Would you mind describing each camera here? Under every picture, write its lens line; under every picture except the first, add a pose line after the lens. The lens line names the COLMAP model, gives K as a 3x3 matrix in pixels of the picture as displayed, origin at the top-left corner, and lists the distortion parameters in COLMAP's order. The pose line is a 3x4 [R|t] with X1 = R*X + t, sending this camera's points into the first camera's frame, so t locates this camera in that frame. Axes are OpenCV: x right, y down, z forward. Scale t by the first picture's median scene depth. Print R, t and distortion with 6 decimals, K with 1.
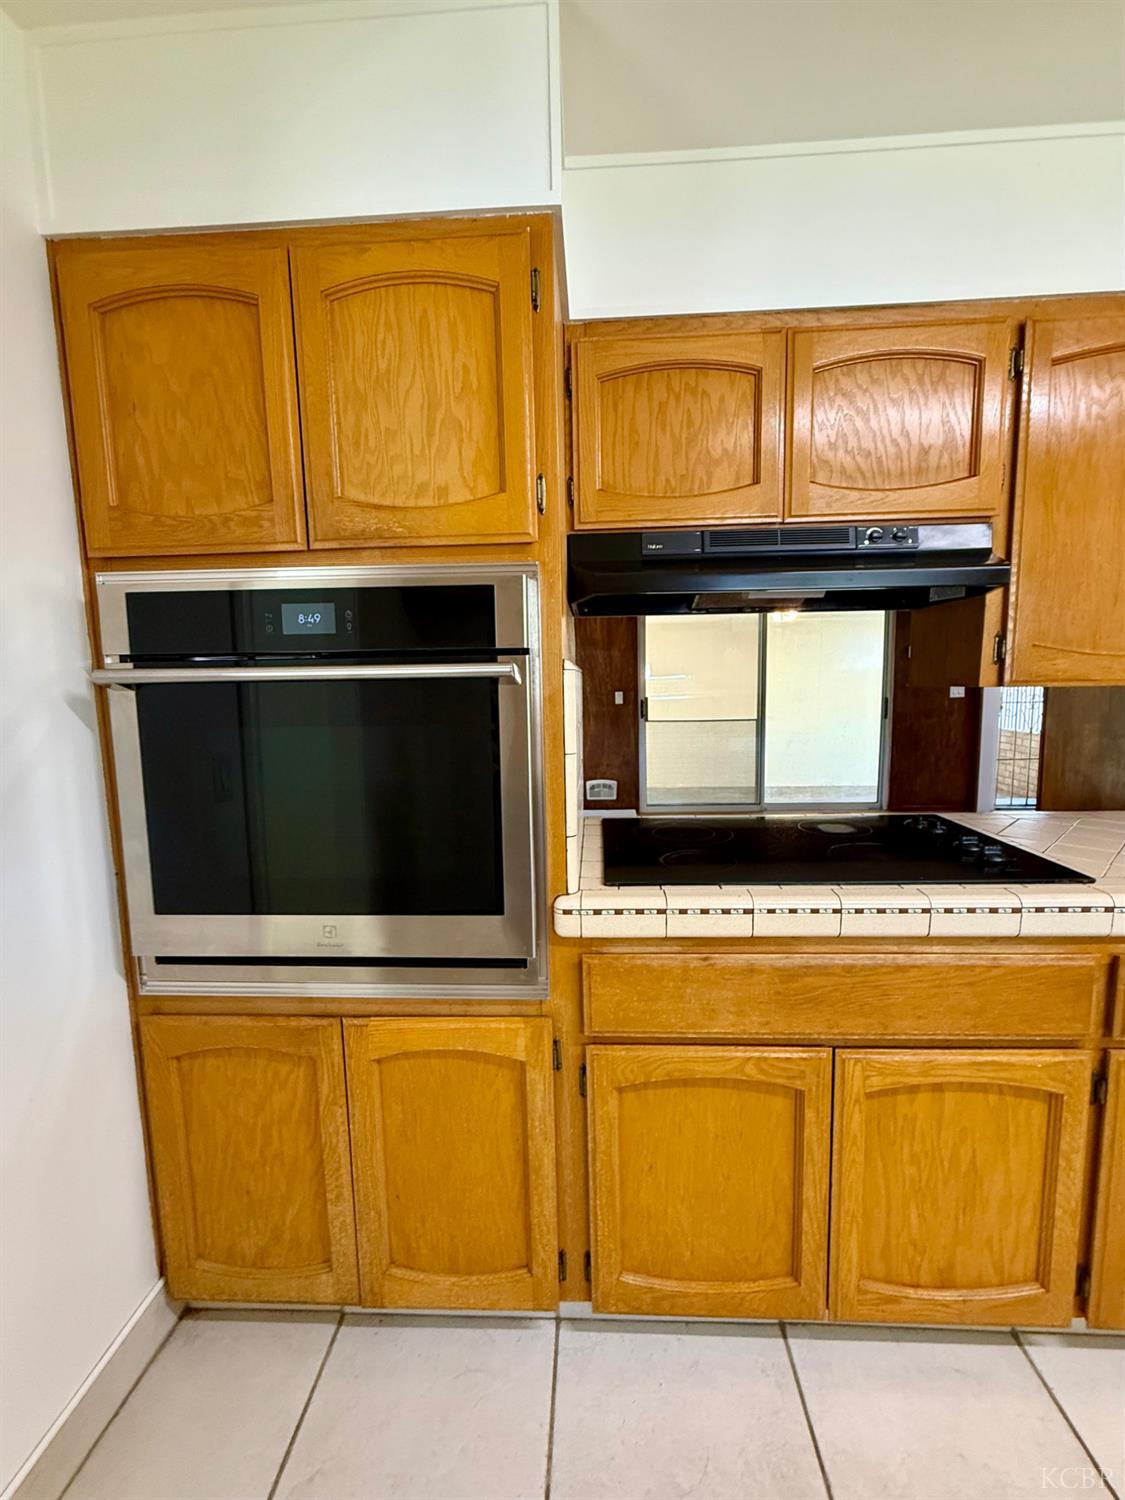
lens RADIAL K [[604.7, 0, 564.9], [0, 604.7, 746.6], [0, 0, 1]] dist [-0.000224, -0.000022]
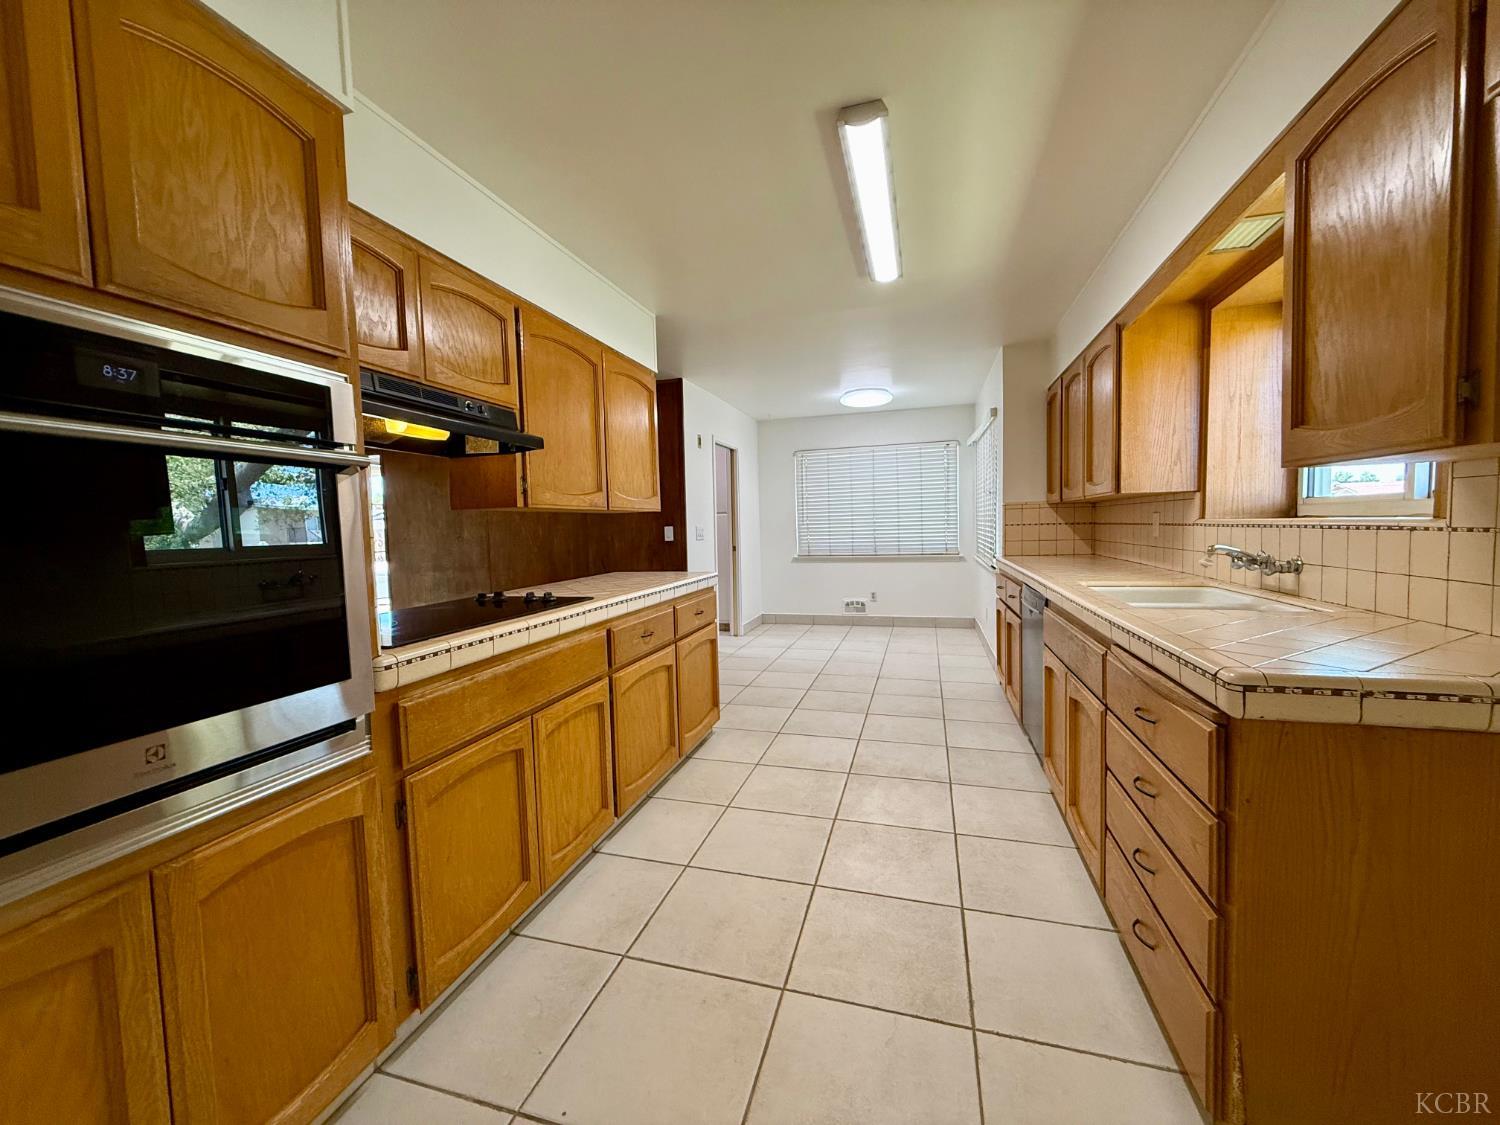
lens RADIAL K [[596.8, 0, 743.6], [0, 596.8, 559.7], [0, 0, 1]] dist [-0.000804, 0.000173]
pose [[0.240574, -0.042111, 0.969717, -0.944670], [0.133334, 0.991021, 0.009958, 0.138901], [-0.961429, 0.126901, 0.244029, -0.000299]]
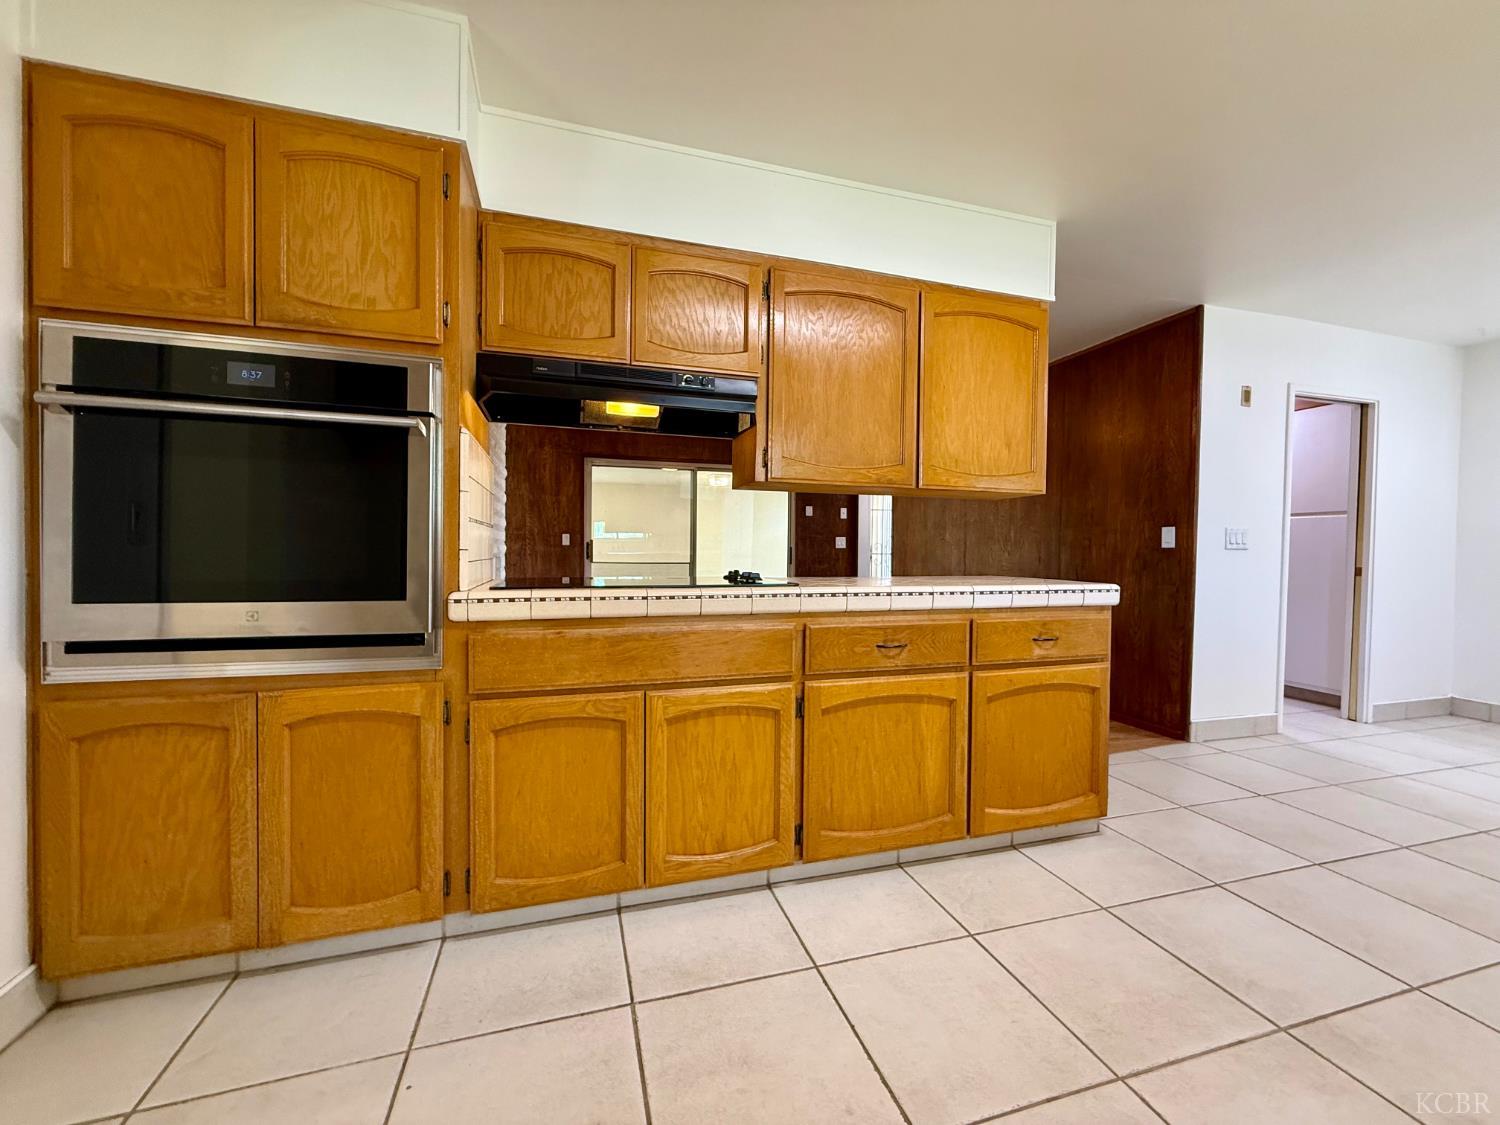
lens RADIAL K [[596.8, 0, 743.6], [0, 596.8, 559.7], [0, 0, 1]] dist [-0.000804, 0.000173]
pose [[0.941762, 0.025381, 0.335321, 0.159308], [0.007968, 0.995183, -0.097706, 0.310071], [-0.336185, 0.094688, 0.937024, -0.528154]]
